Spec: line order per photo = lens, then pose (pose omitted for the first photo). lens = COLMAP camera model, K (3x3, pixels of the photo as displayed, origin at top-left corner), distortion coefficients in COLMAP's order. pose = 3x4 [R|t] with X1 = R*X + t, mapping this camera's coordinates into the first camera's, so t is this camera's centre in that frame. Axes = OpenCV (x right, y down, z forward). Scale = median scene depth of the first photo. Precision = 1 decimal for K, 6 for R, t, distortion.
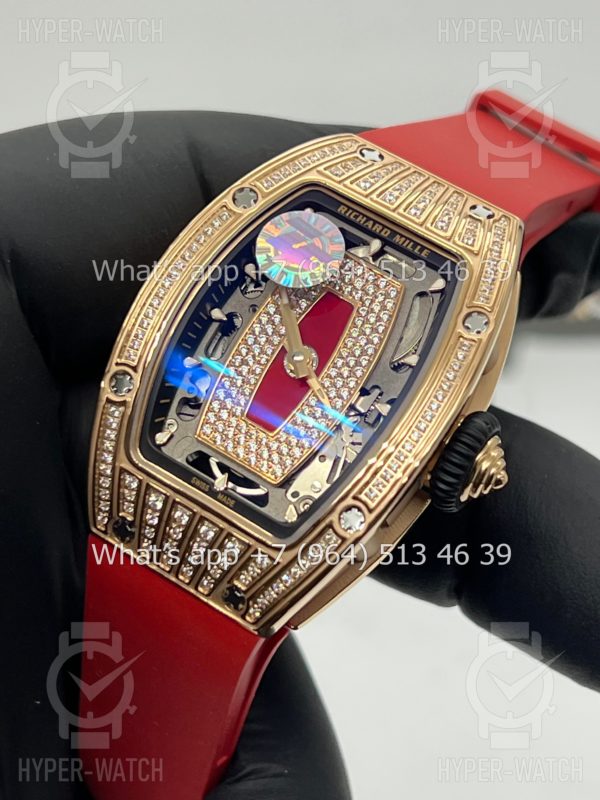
lens RADIAL K [[1937.6, 0, 300.0], [0, 1937.6, 400.0], [0, 0, 1]] dist [0.281299, -0.197429]
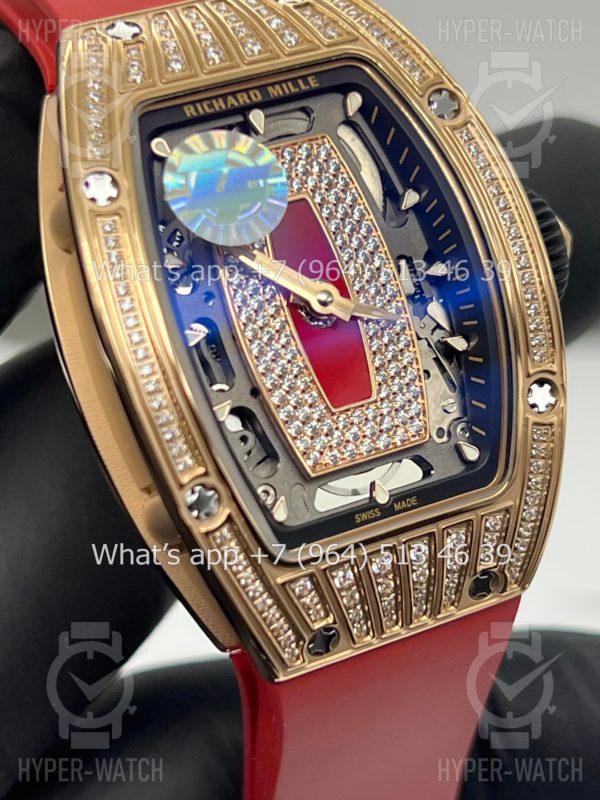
lens RADIAL K [[1937.6, 0, 300.0], [0, 1937.6, 400.0], [0, 0, 1]] dist [0.281299, -0.197429]
pose [[0.518019, -0.699078, 0.492896, -0.386456], [0.579983, 0.710608, 0.398316, -0.287103], [-0.628709, 0.079536, 0.773562, 0.442574]]
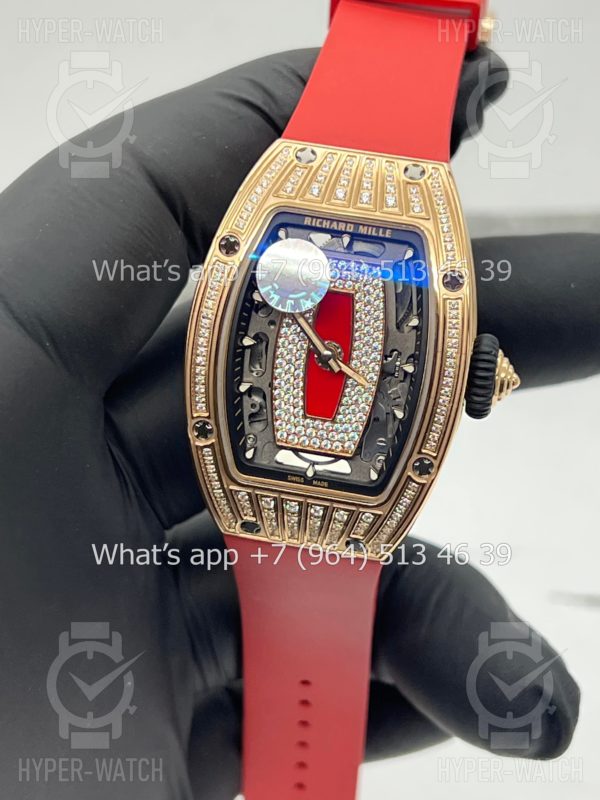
lens RADIAL K [[1937.6, 0, 300.0], [0, 1937.6, 400.0], [0, 0, 1]] dist [0.281299, -0.197429]
pose [[0.913401, -0.407057, 0.001724, -0.029806], [0.380302, 0.854860, 0.352965, -0.433856], [-0.145151, -0.321743, 0.935635, -0.152821]]
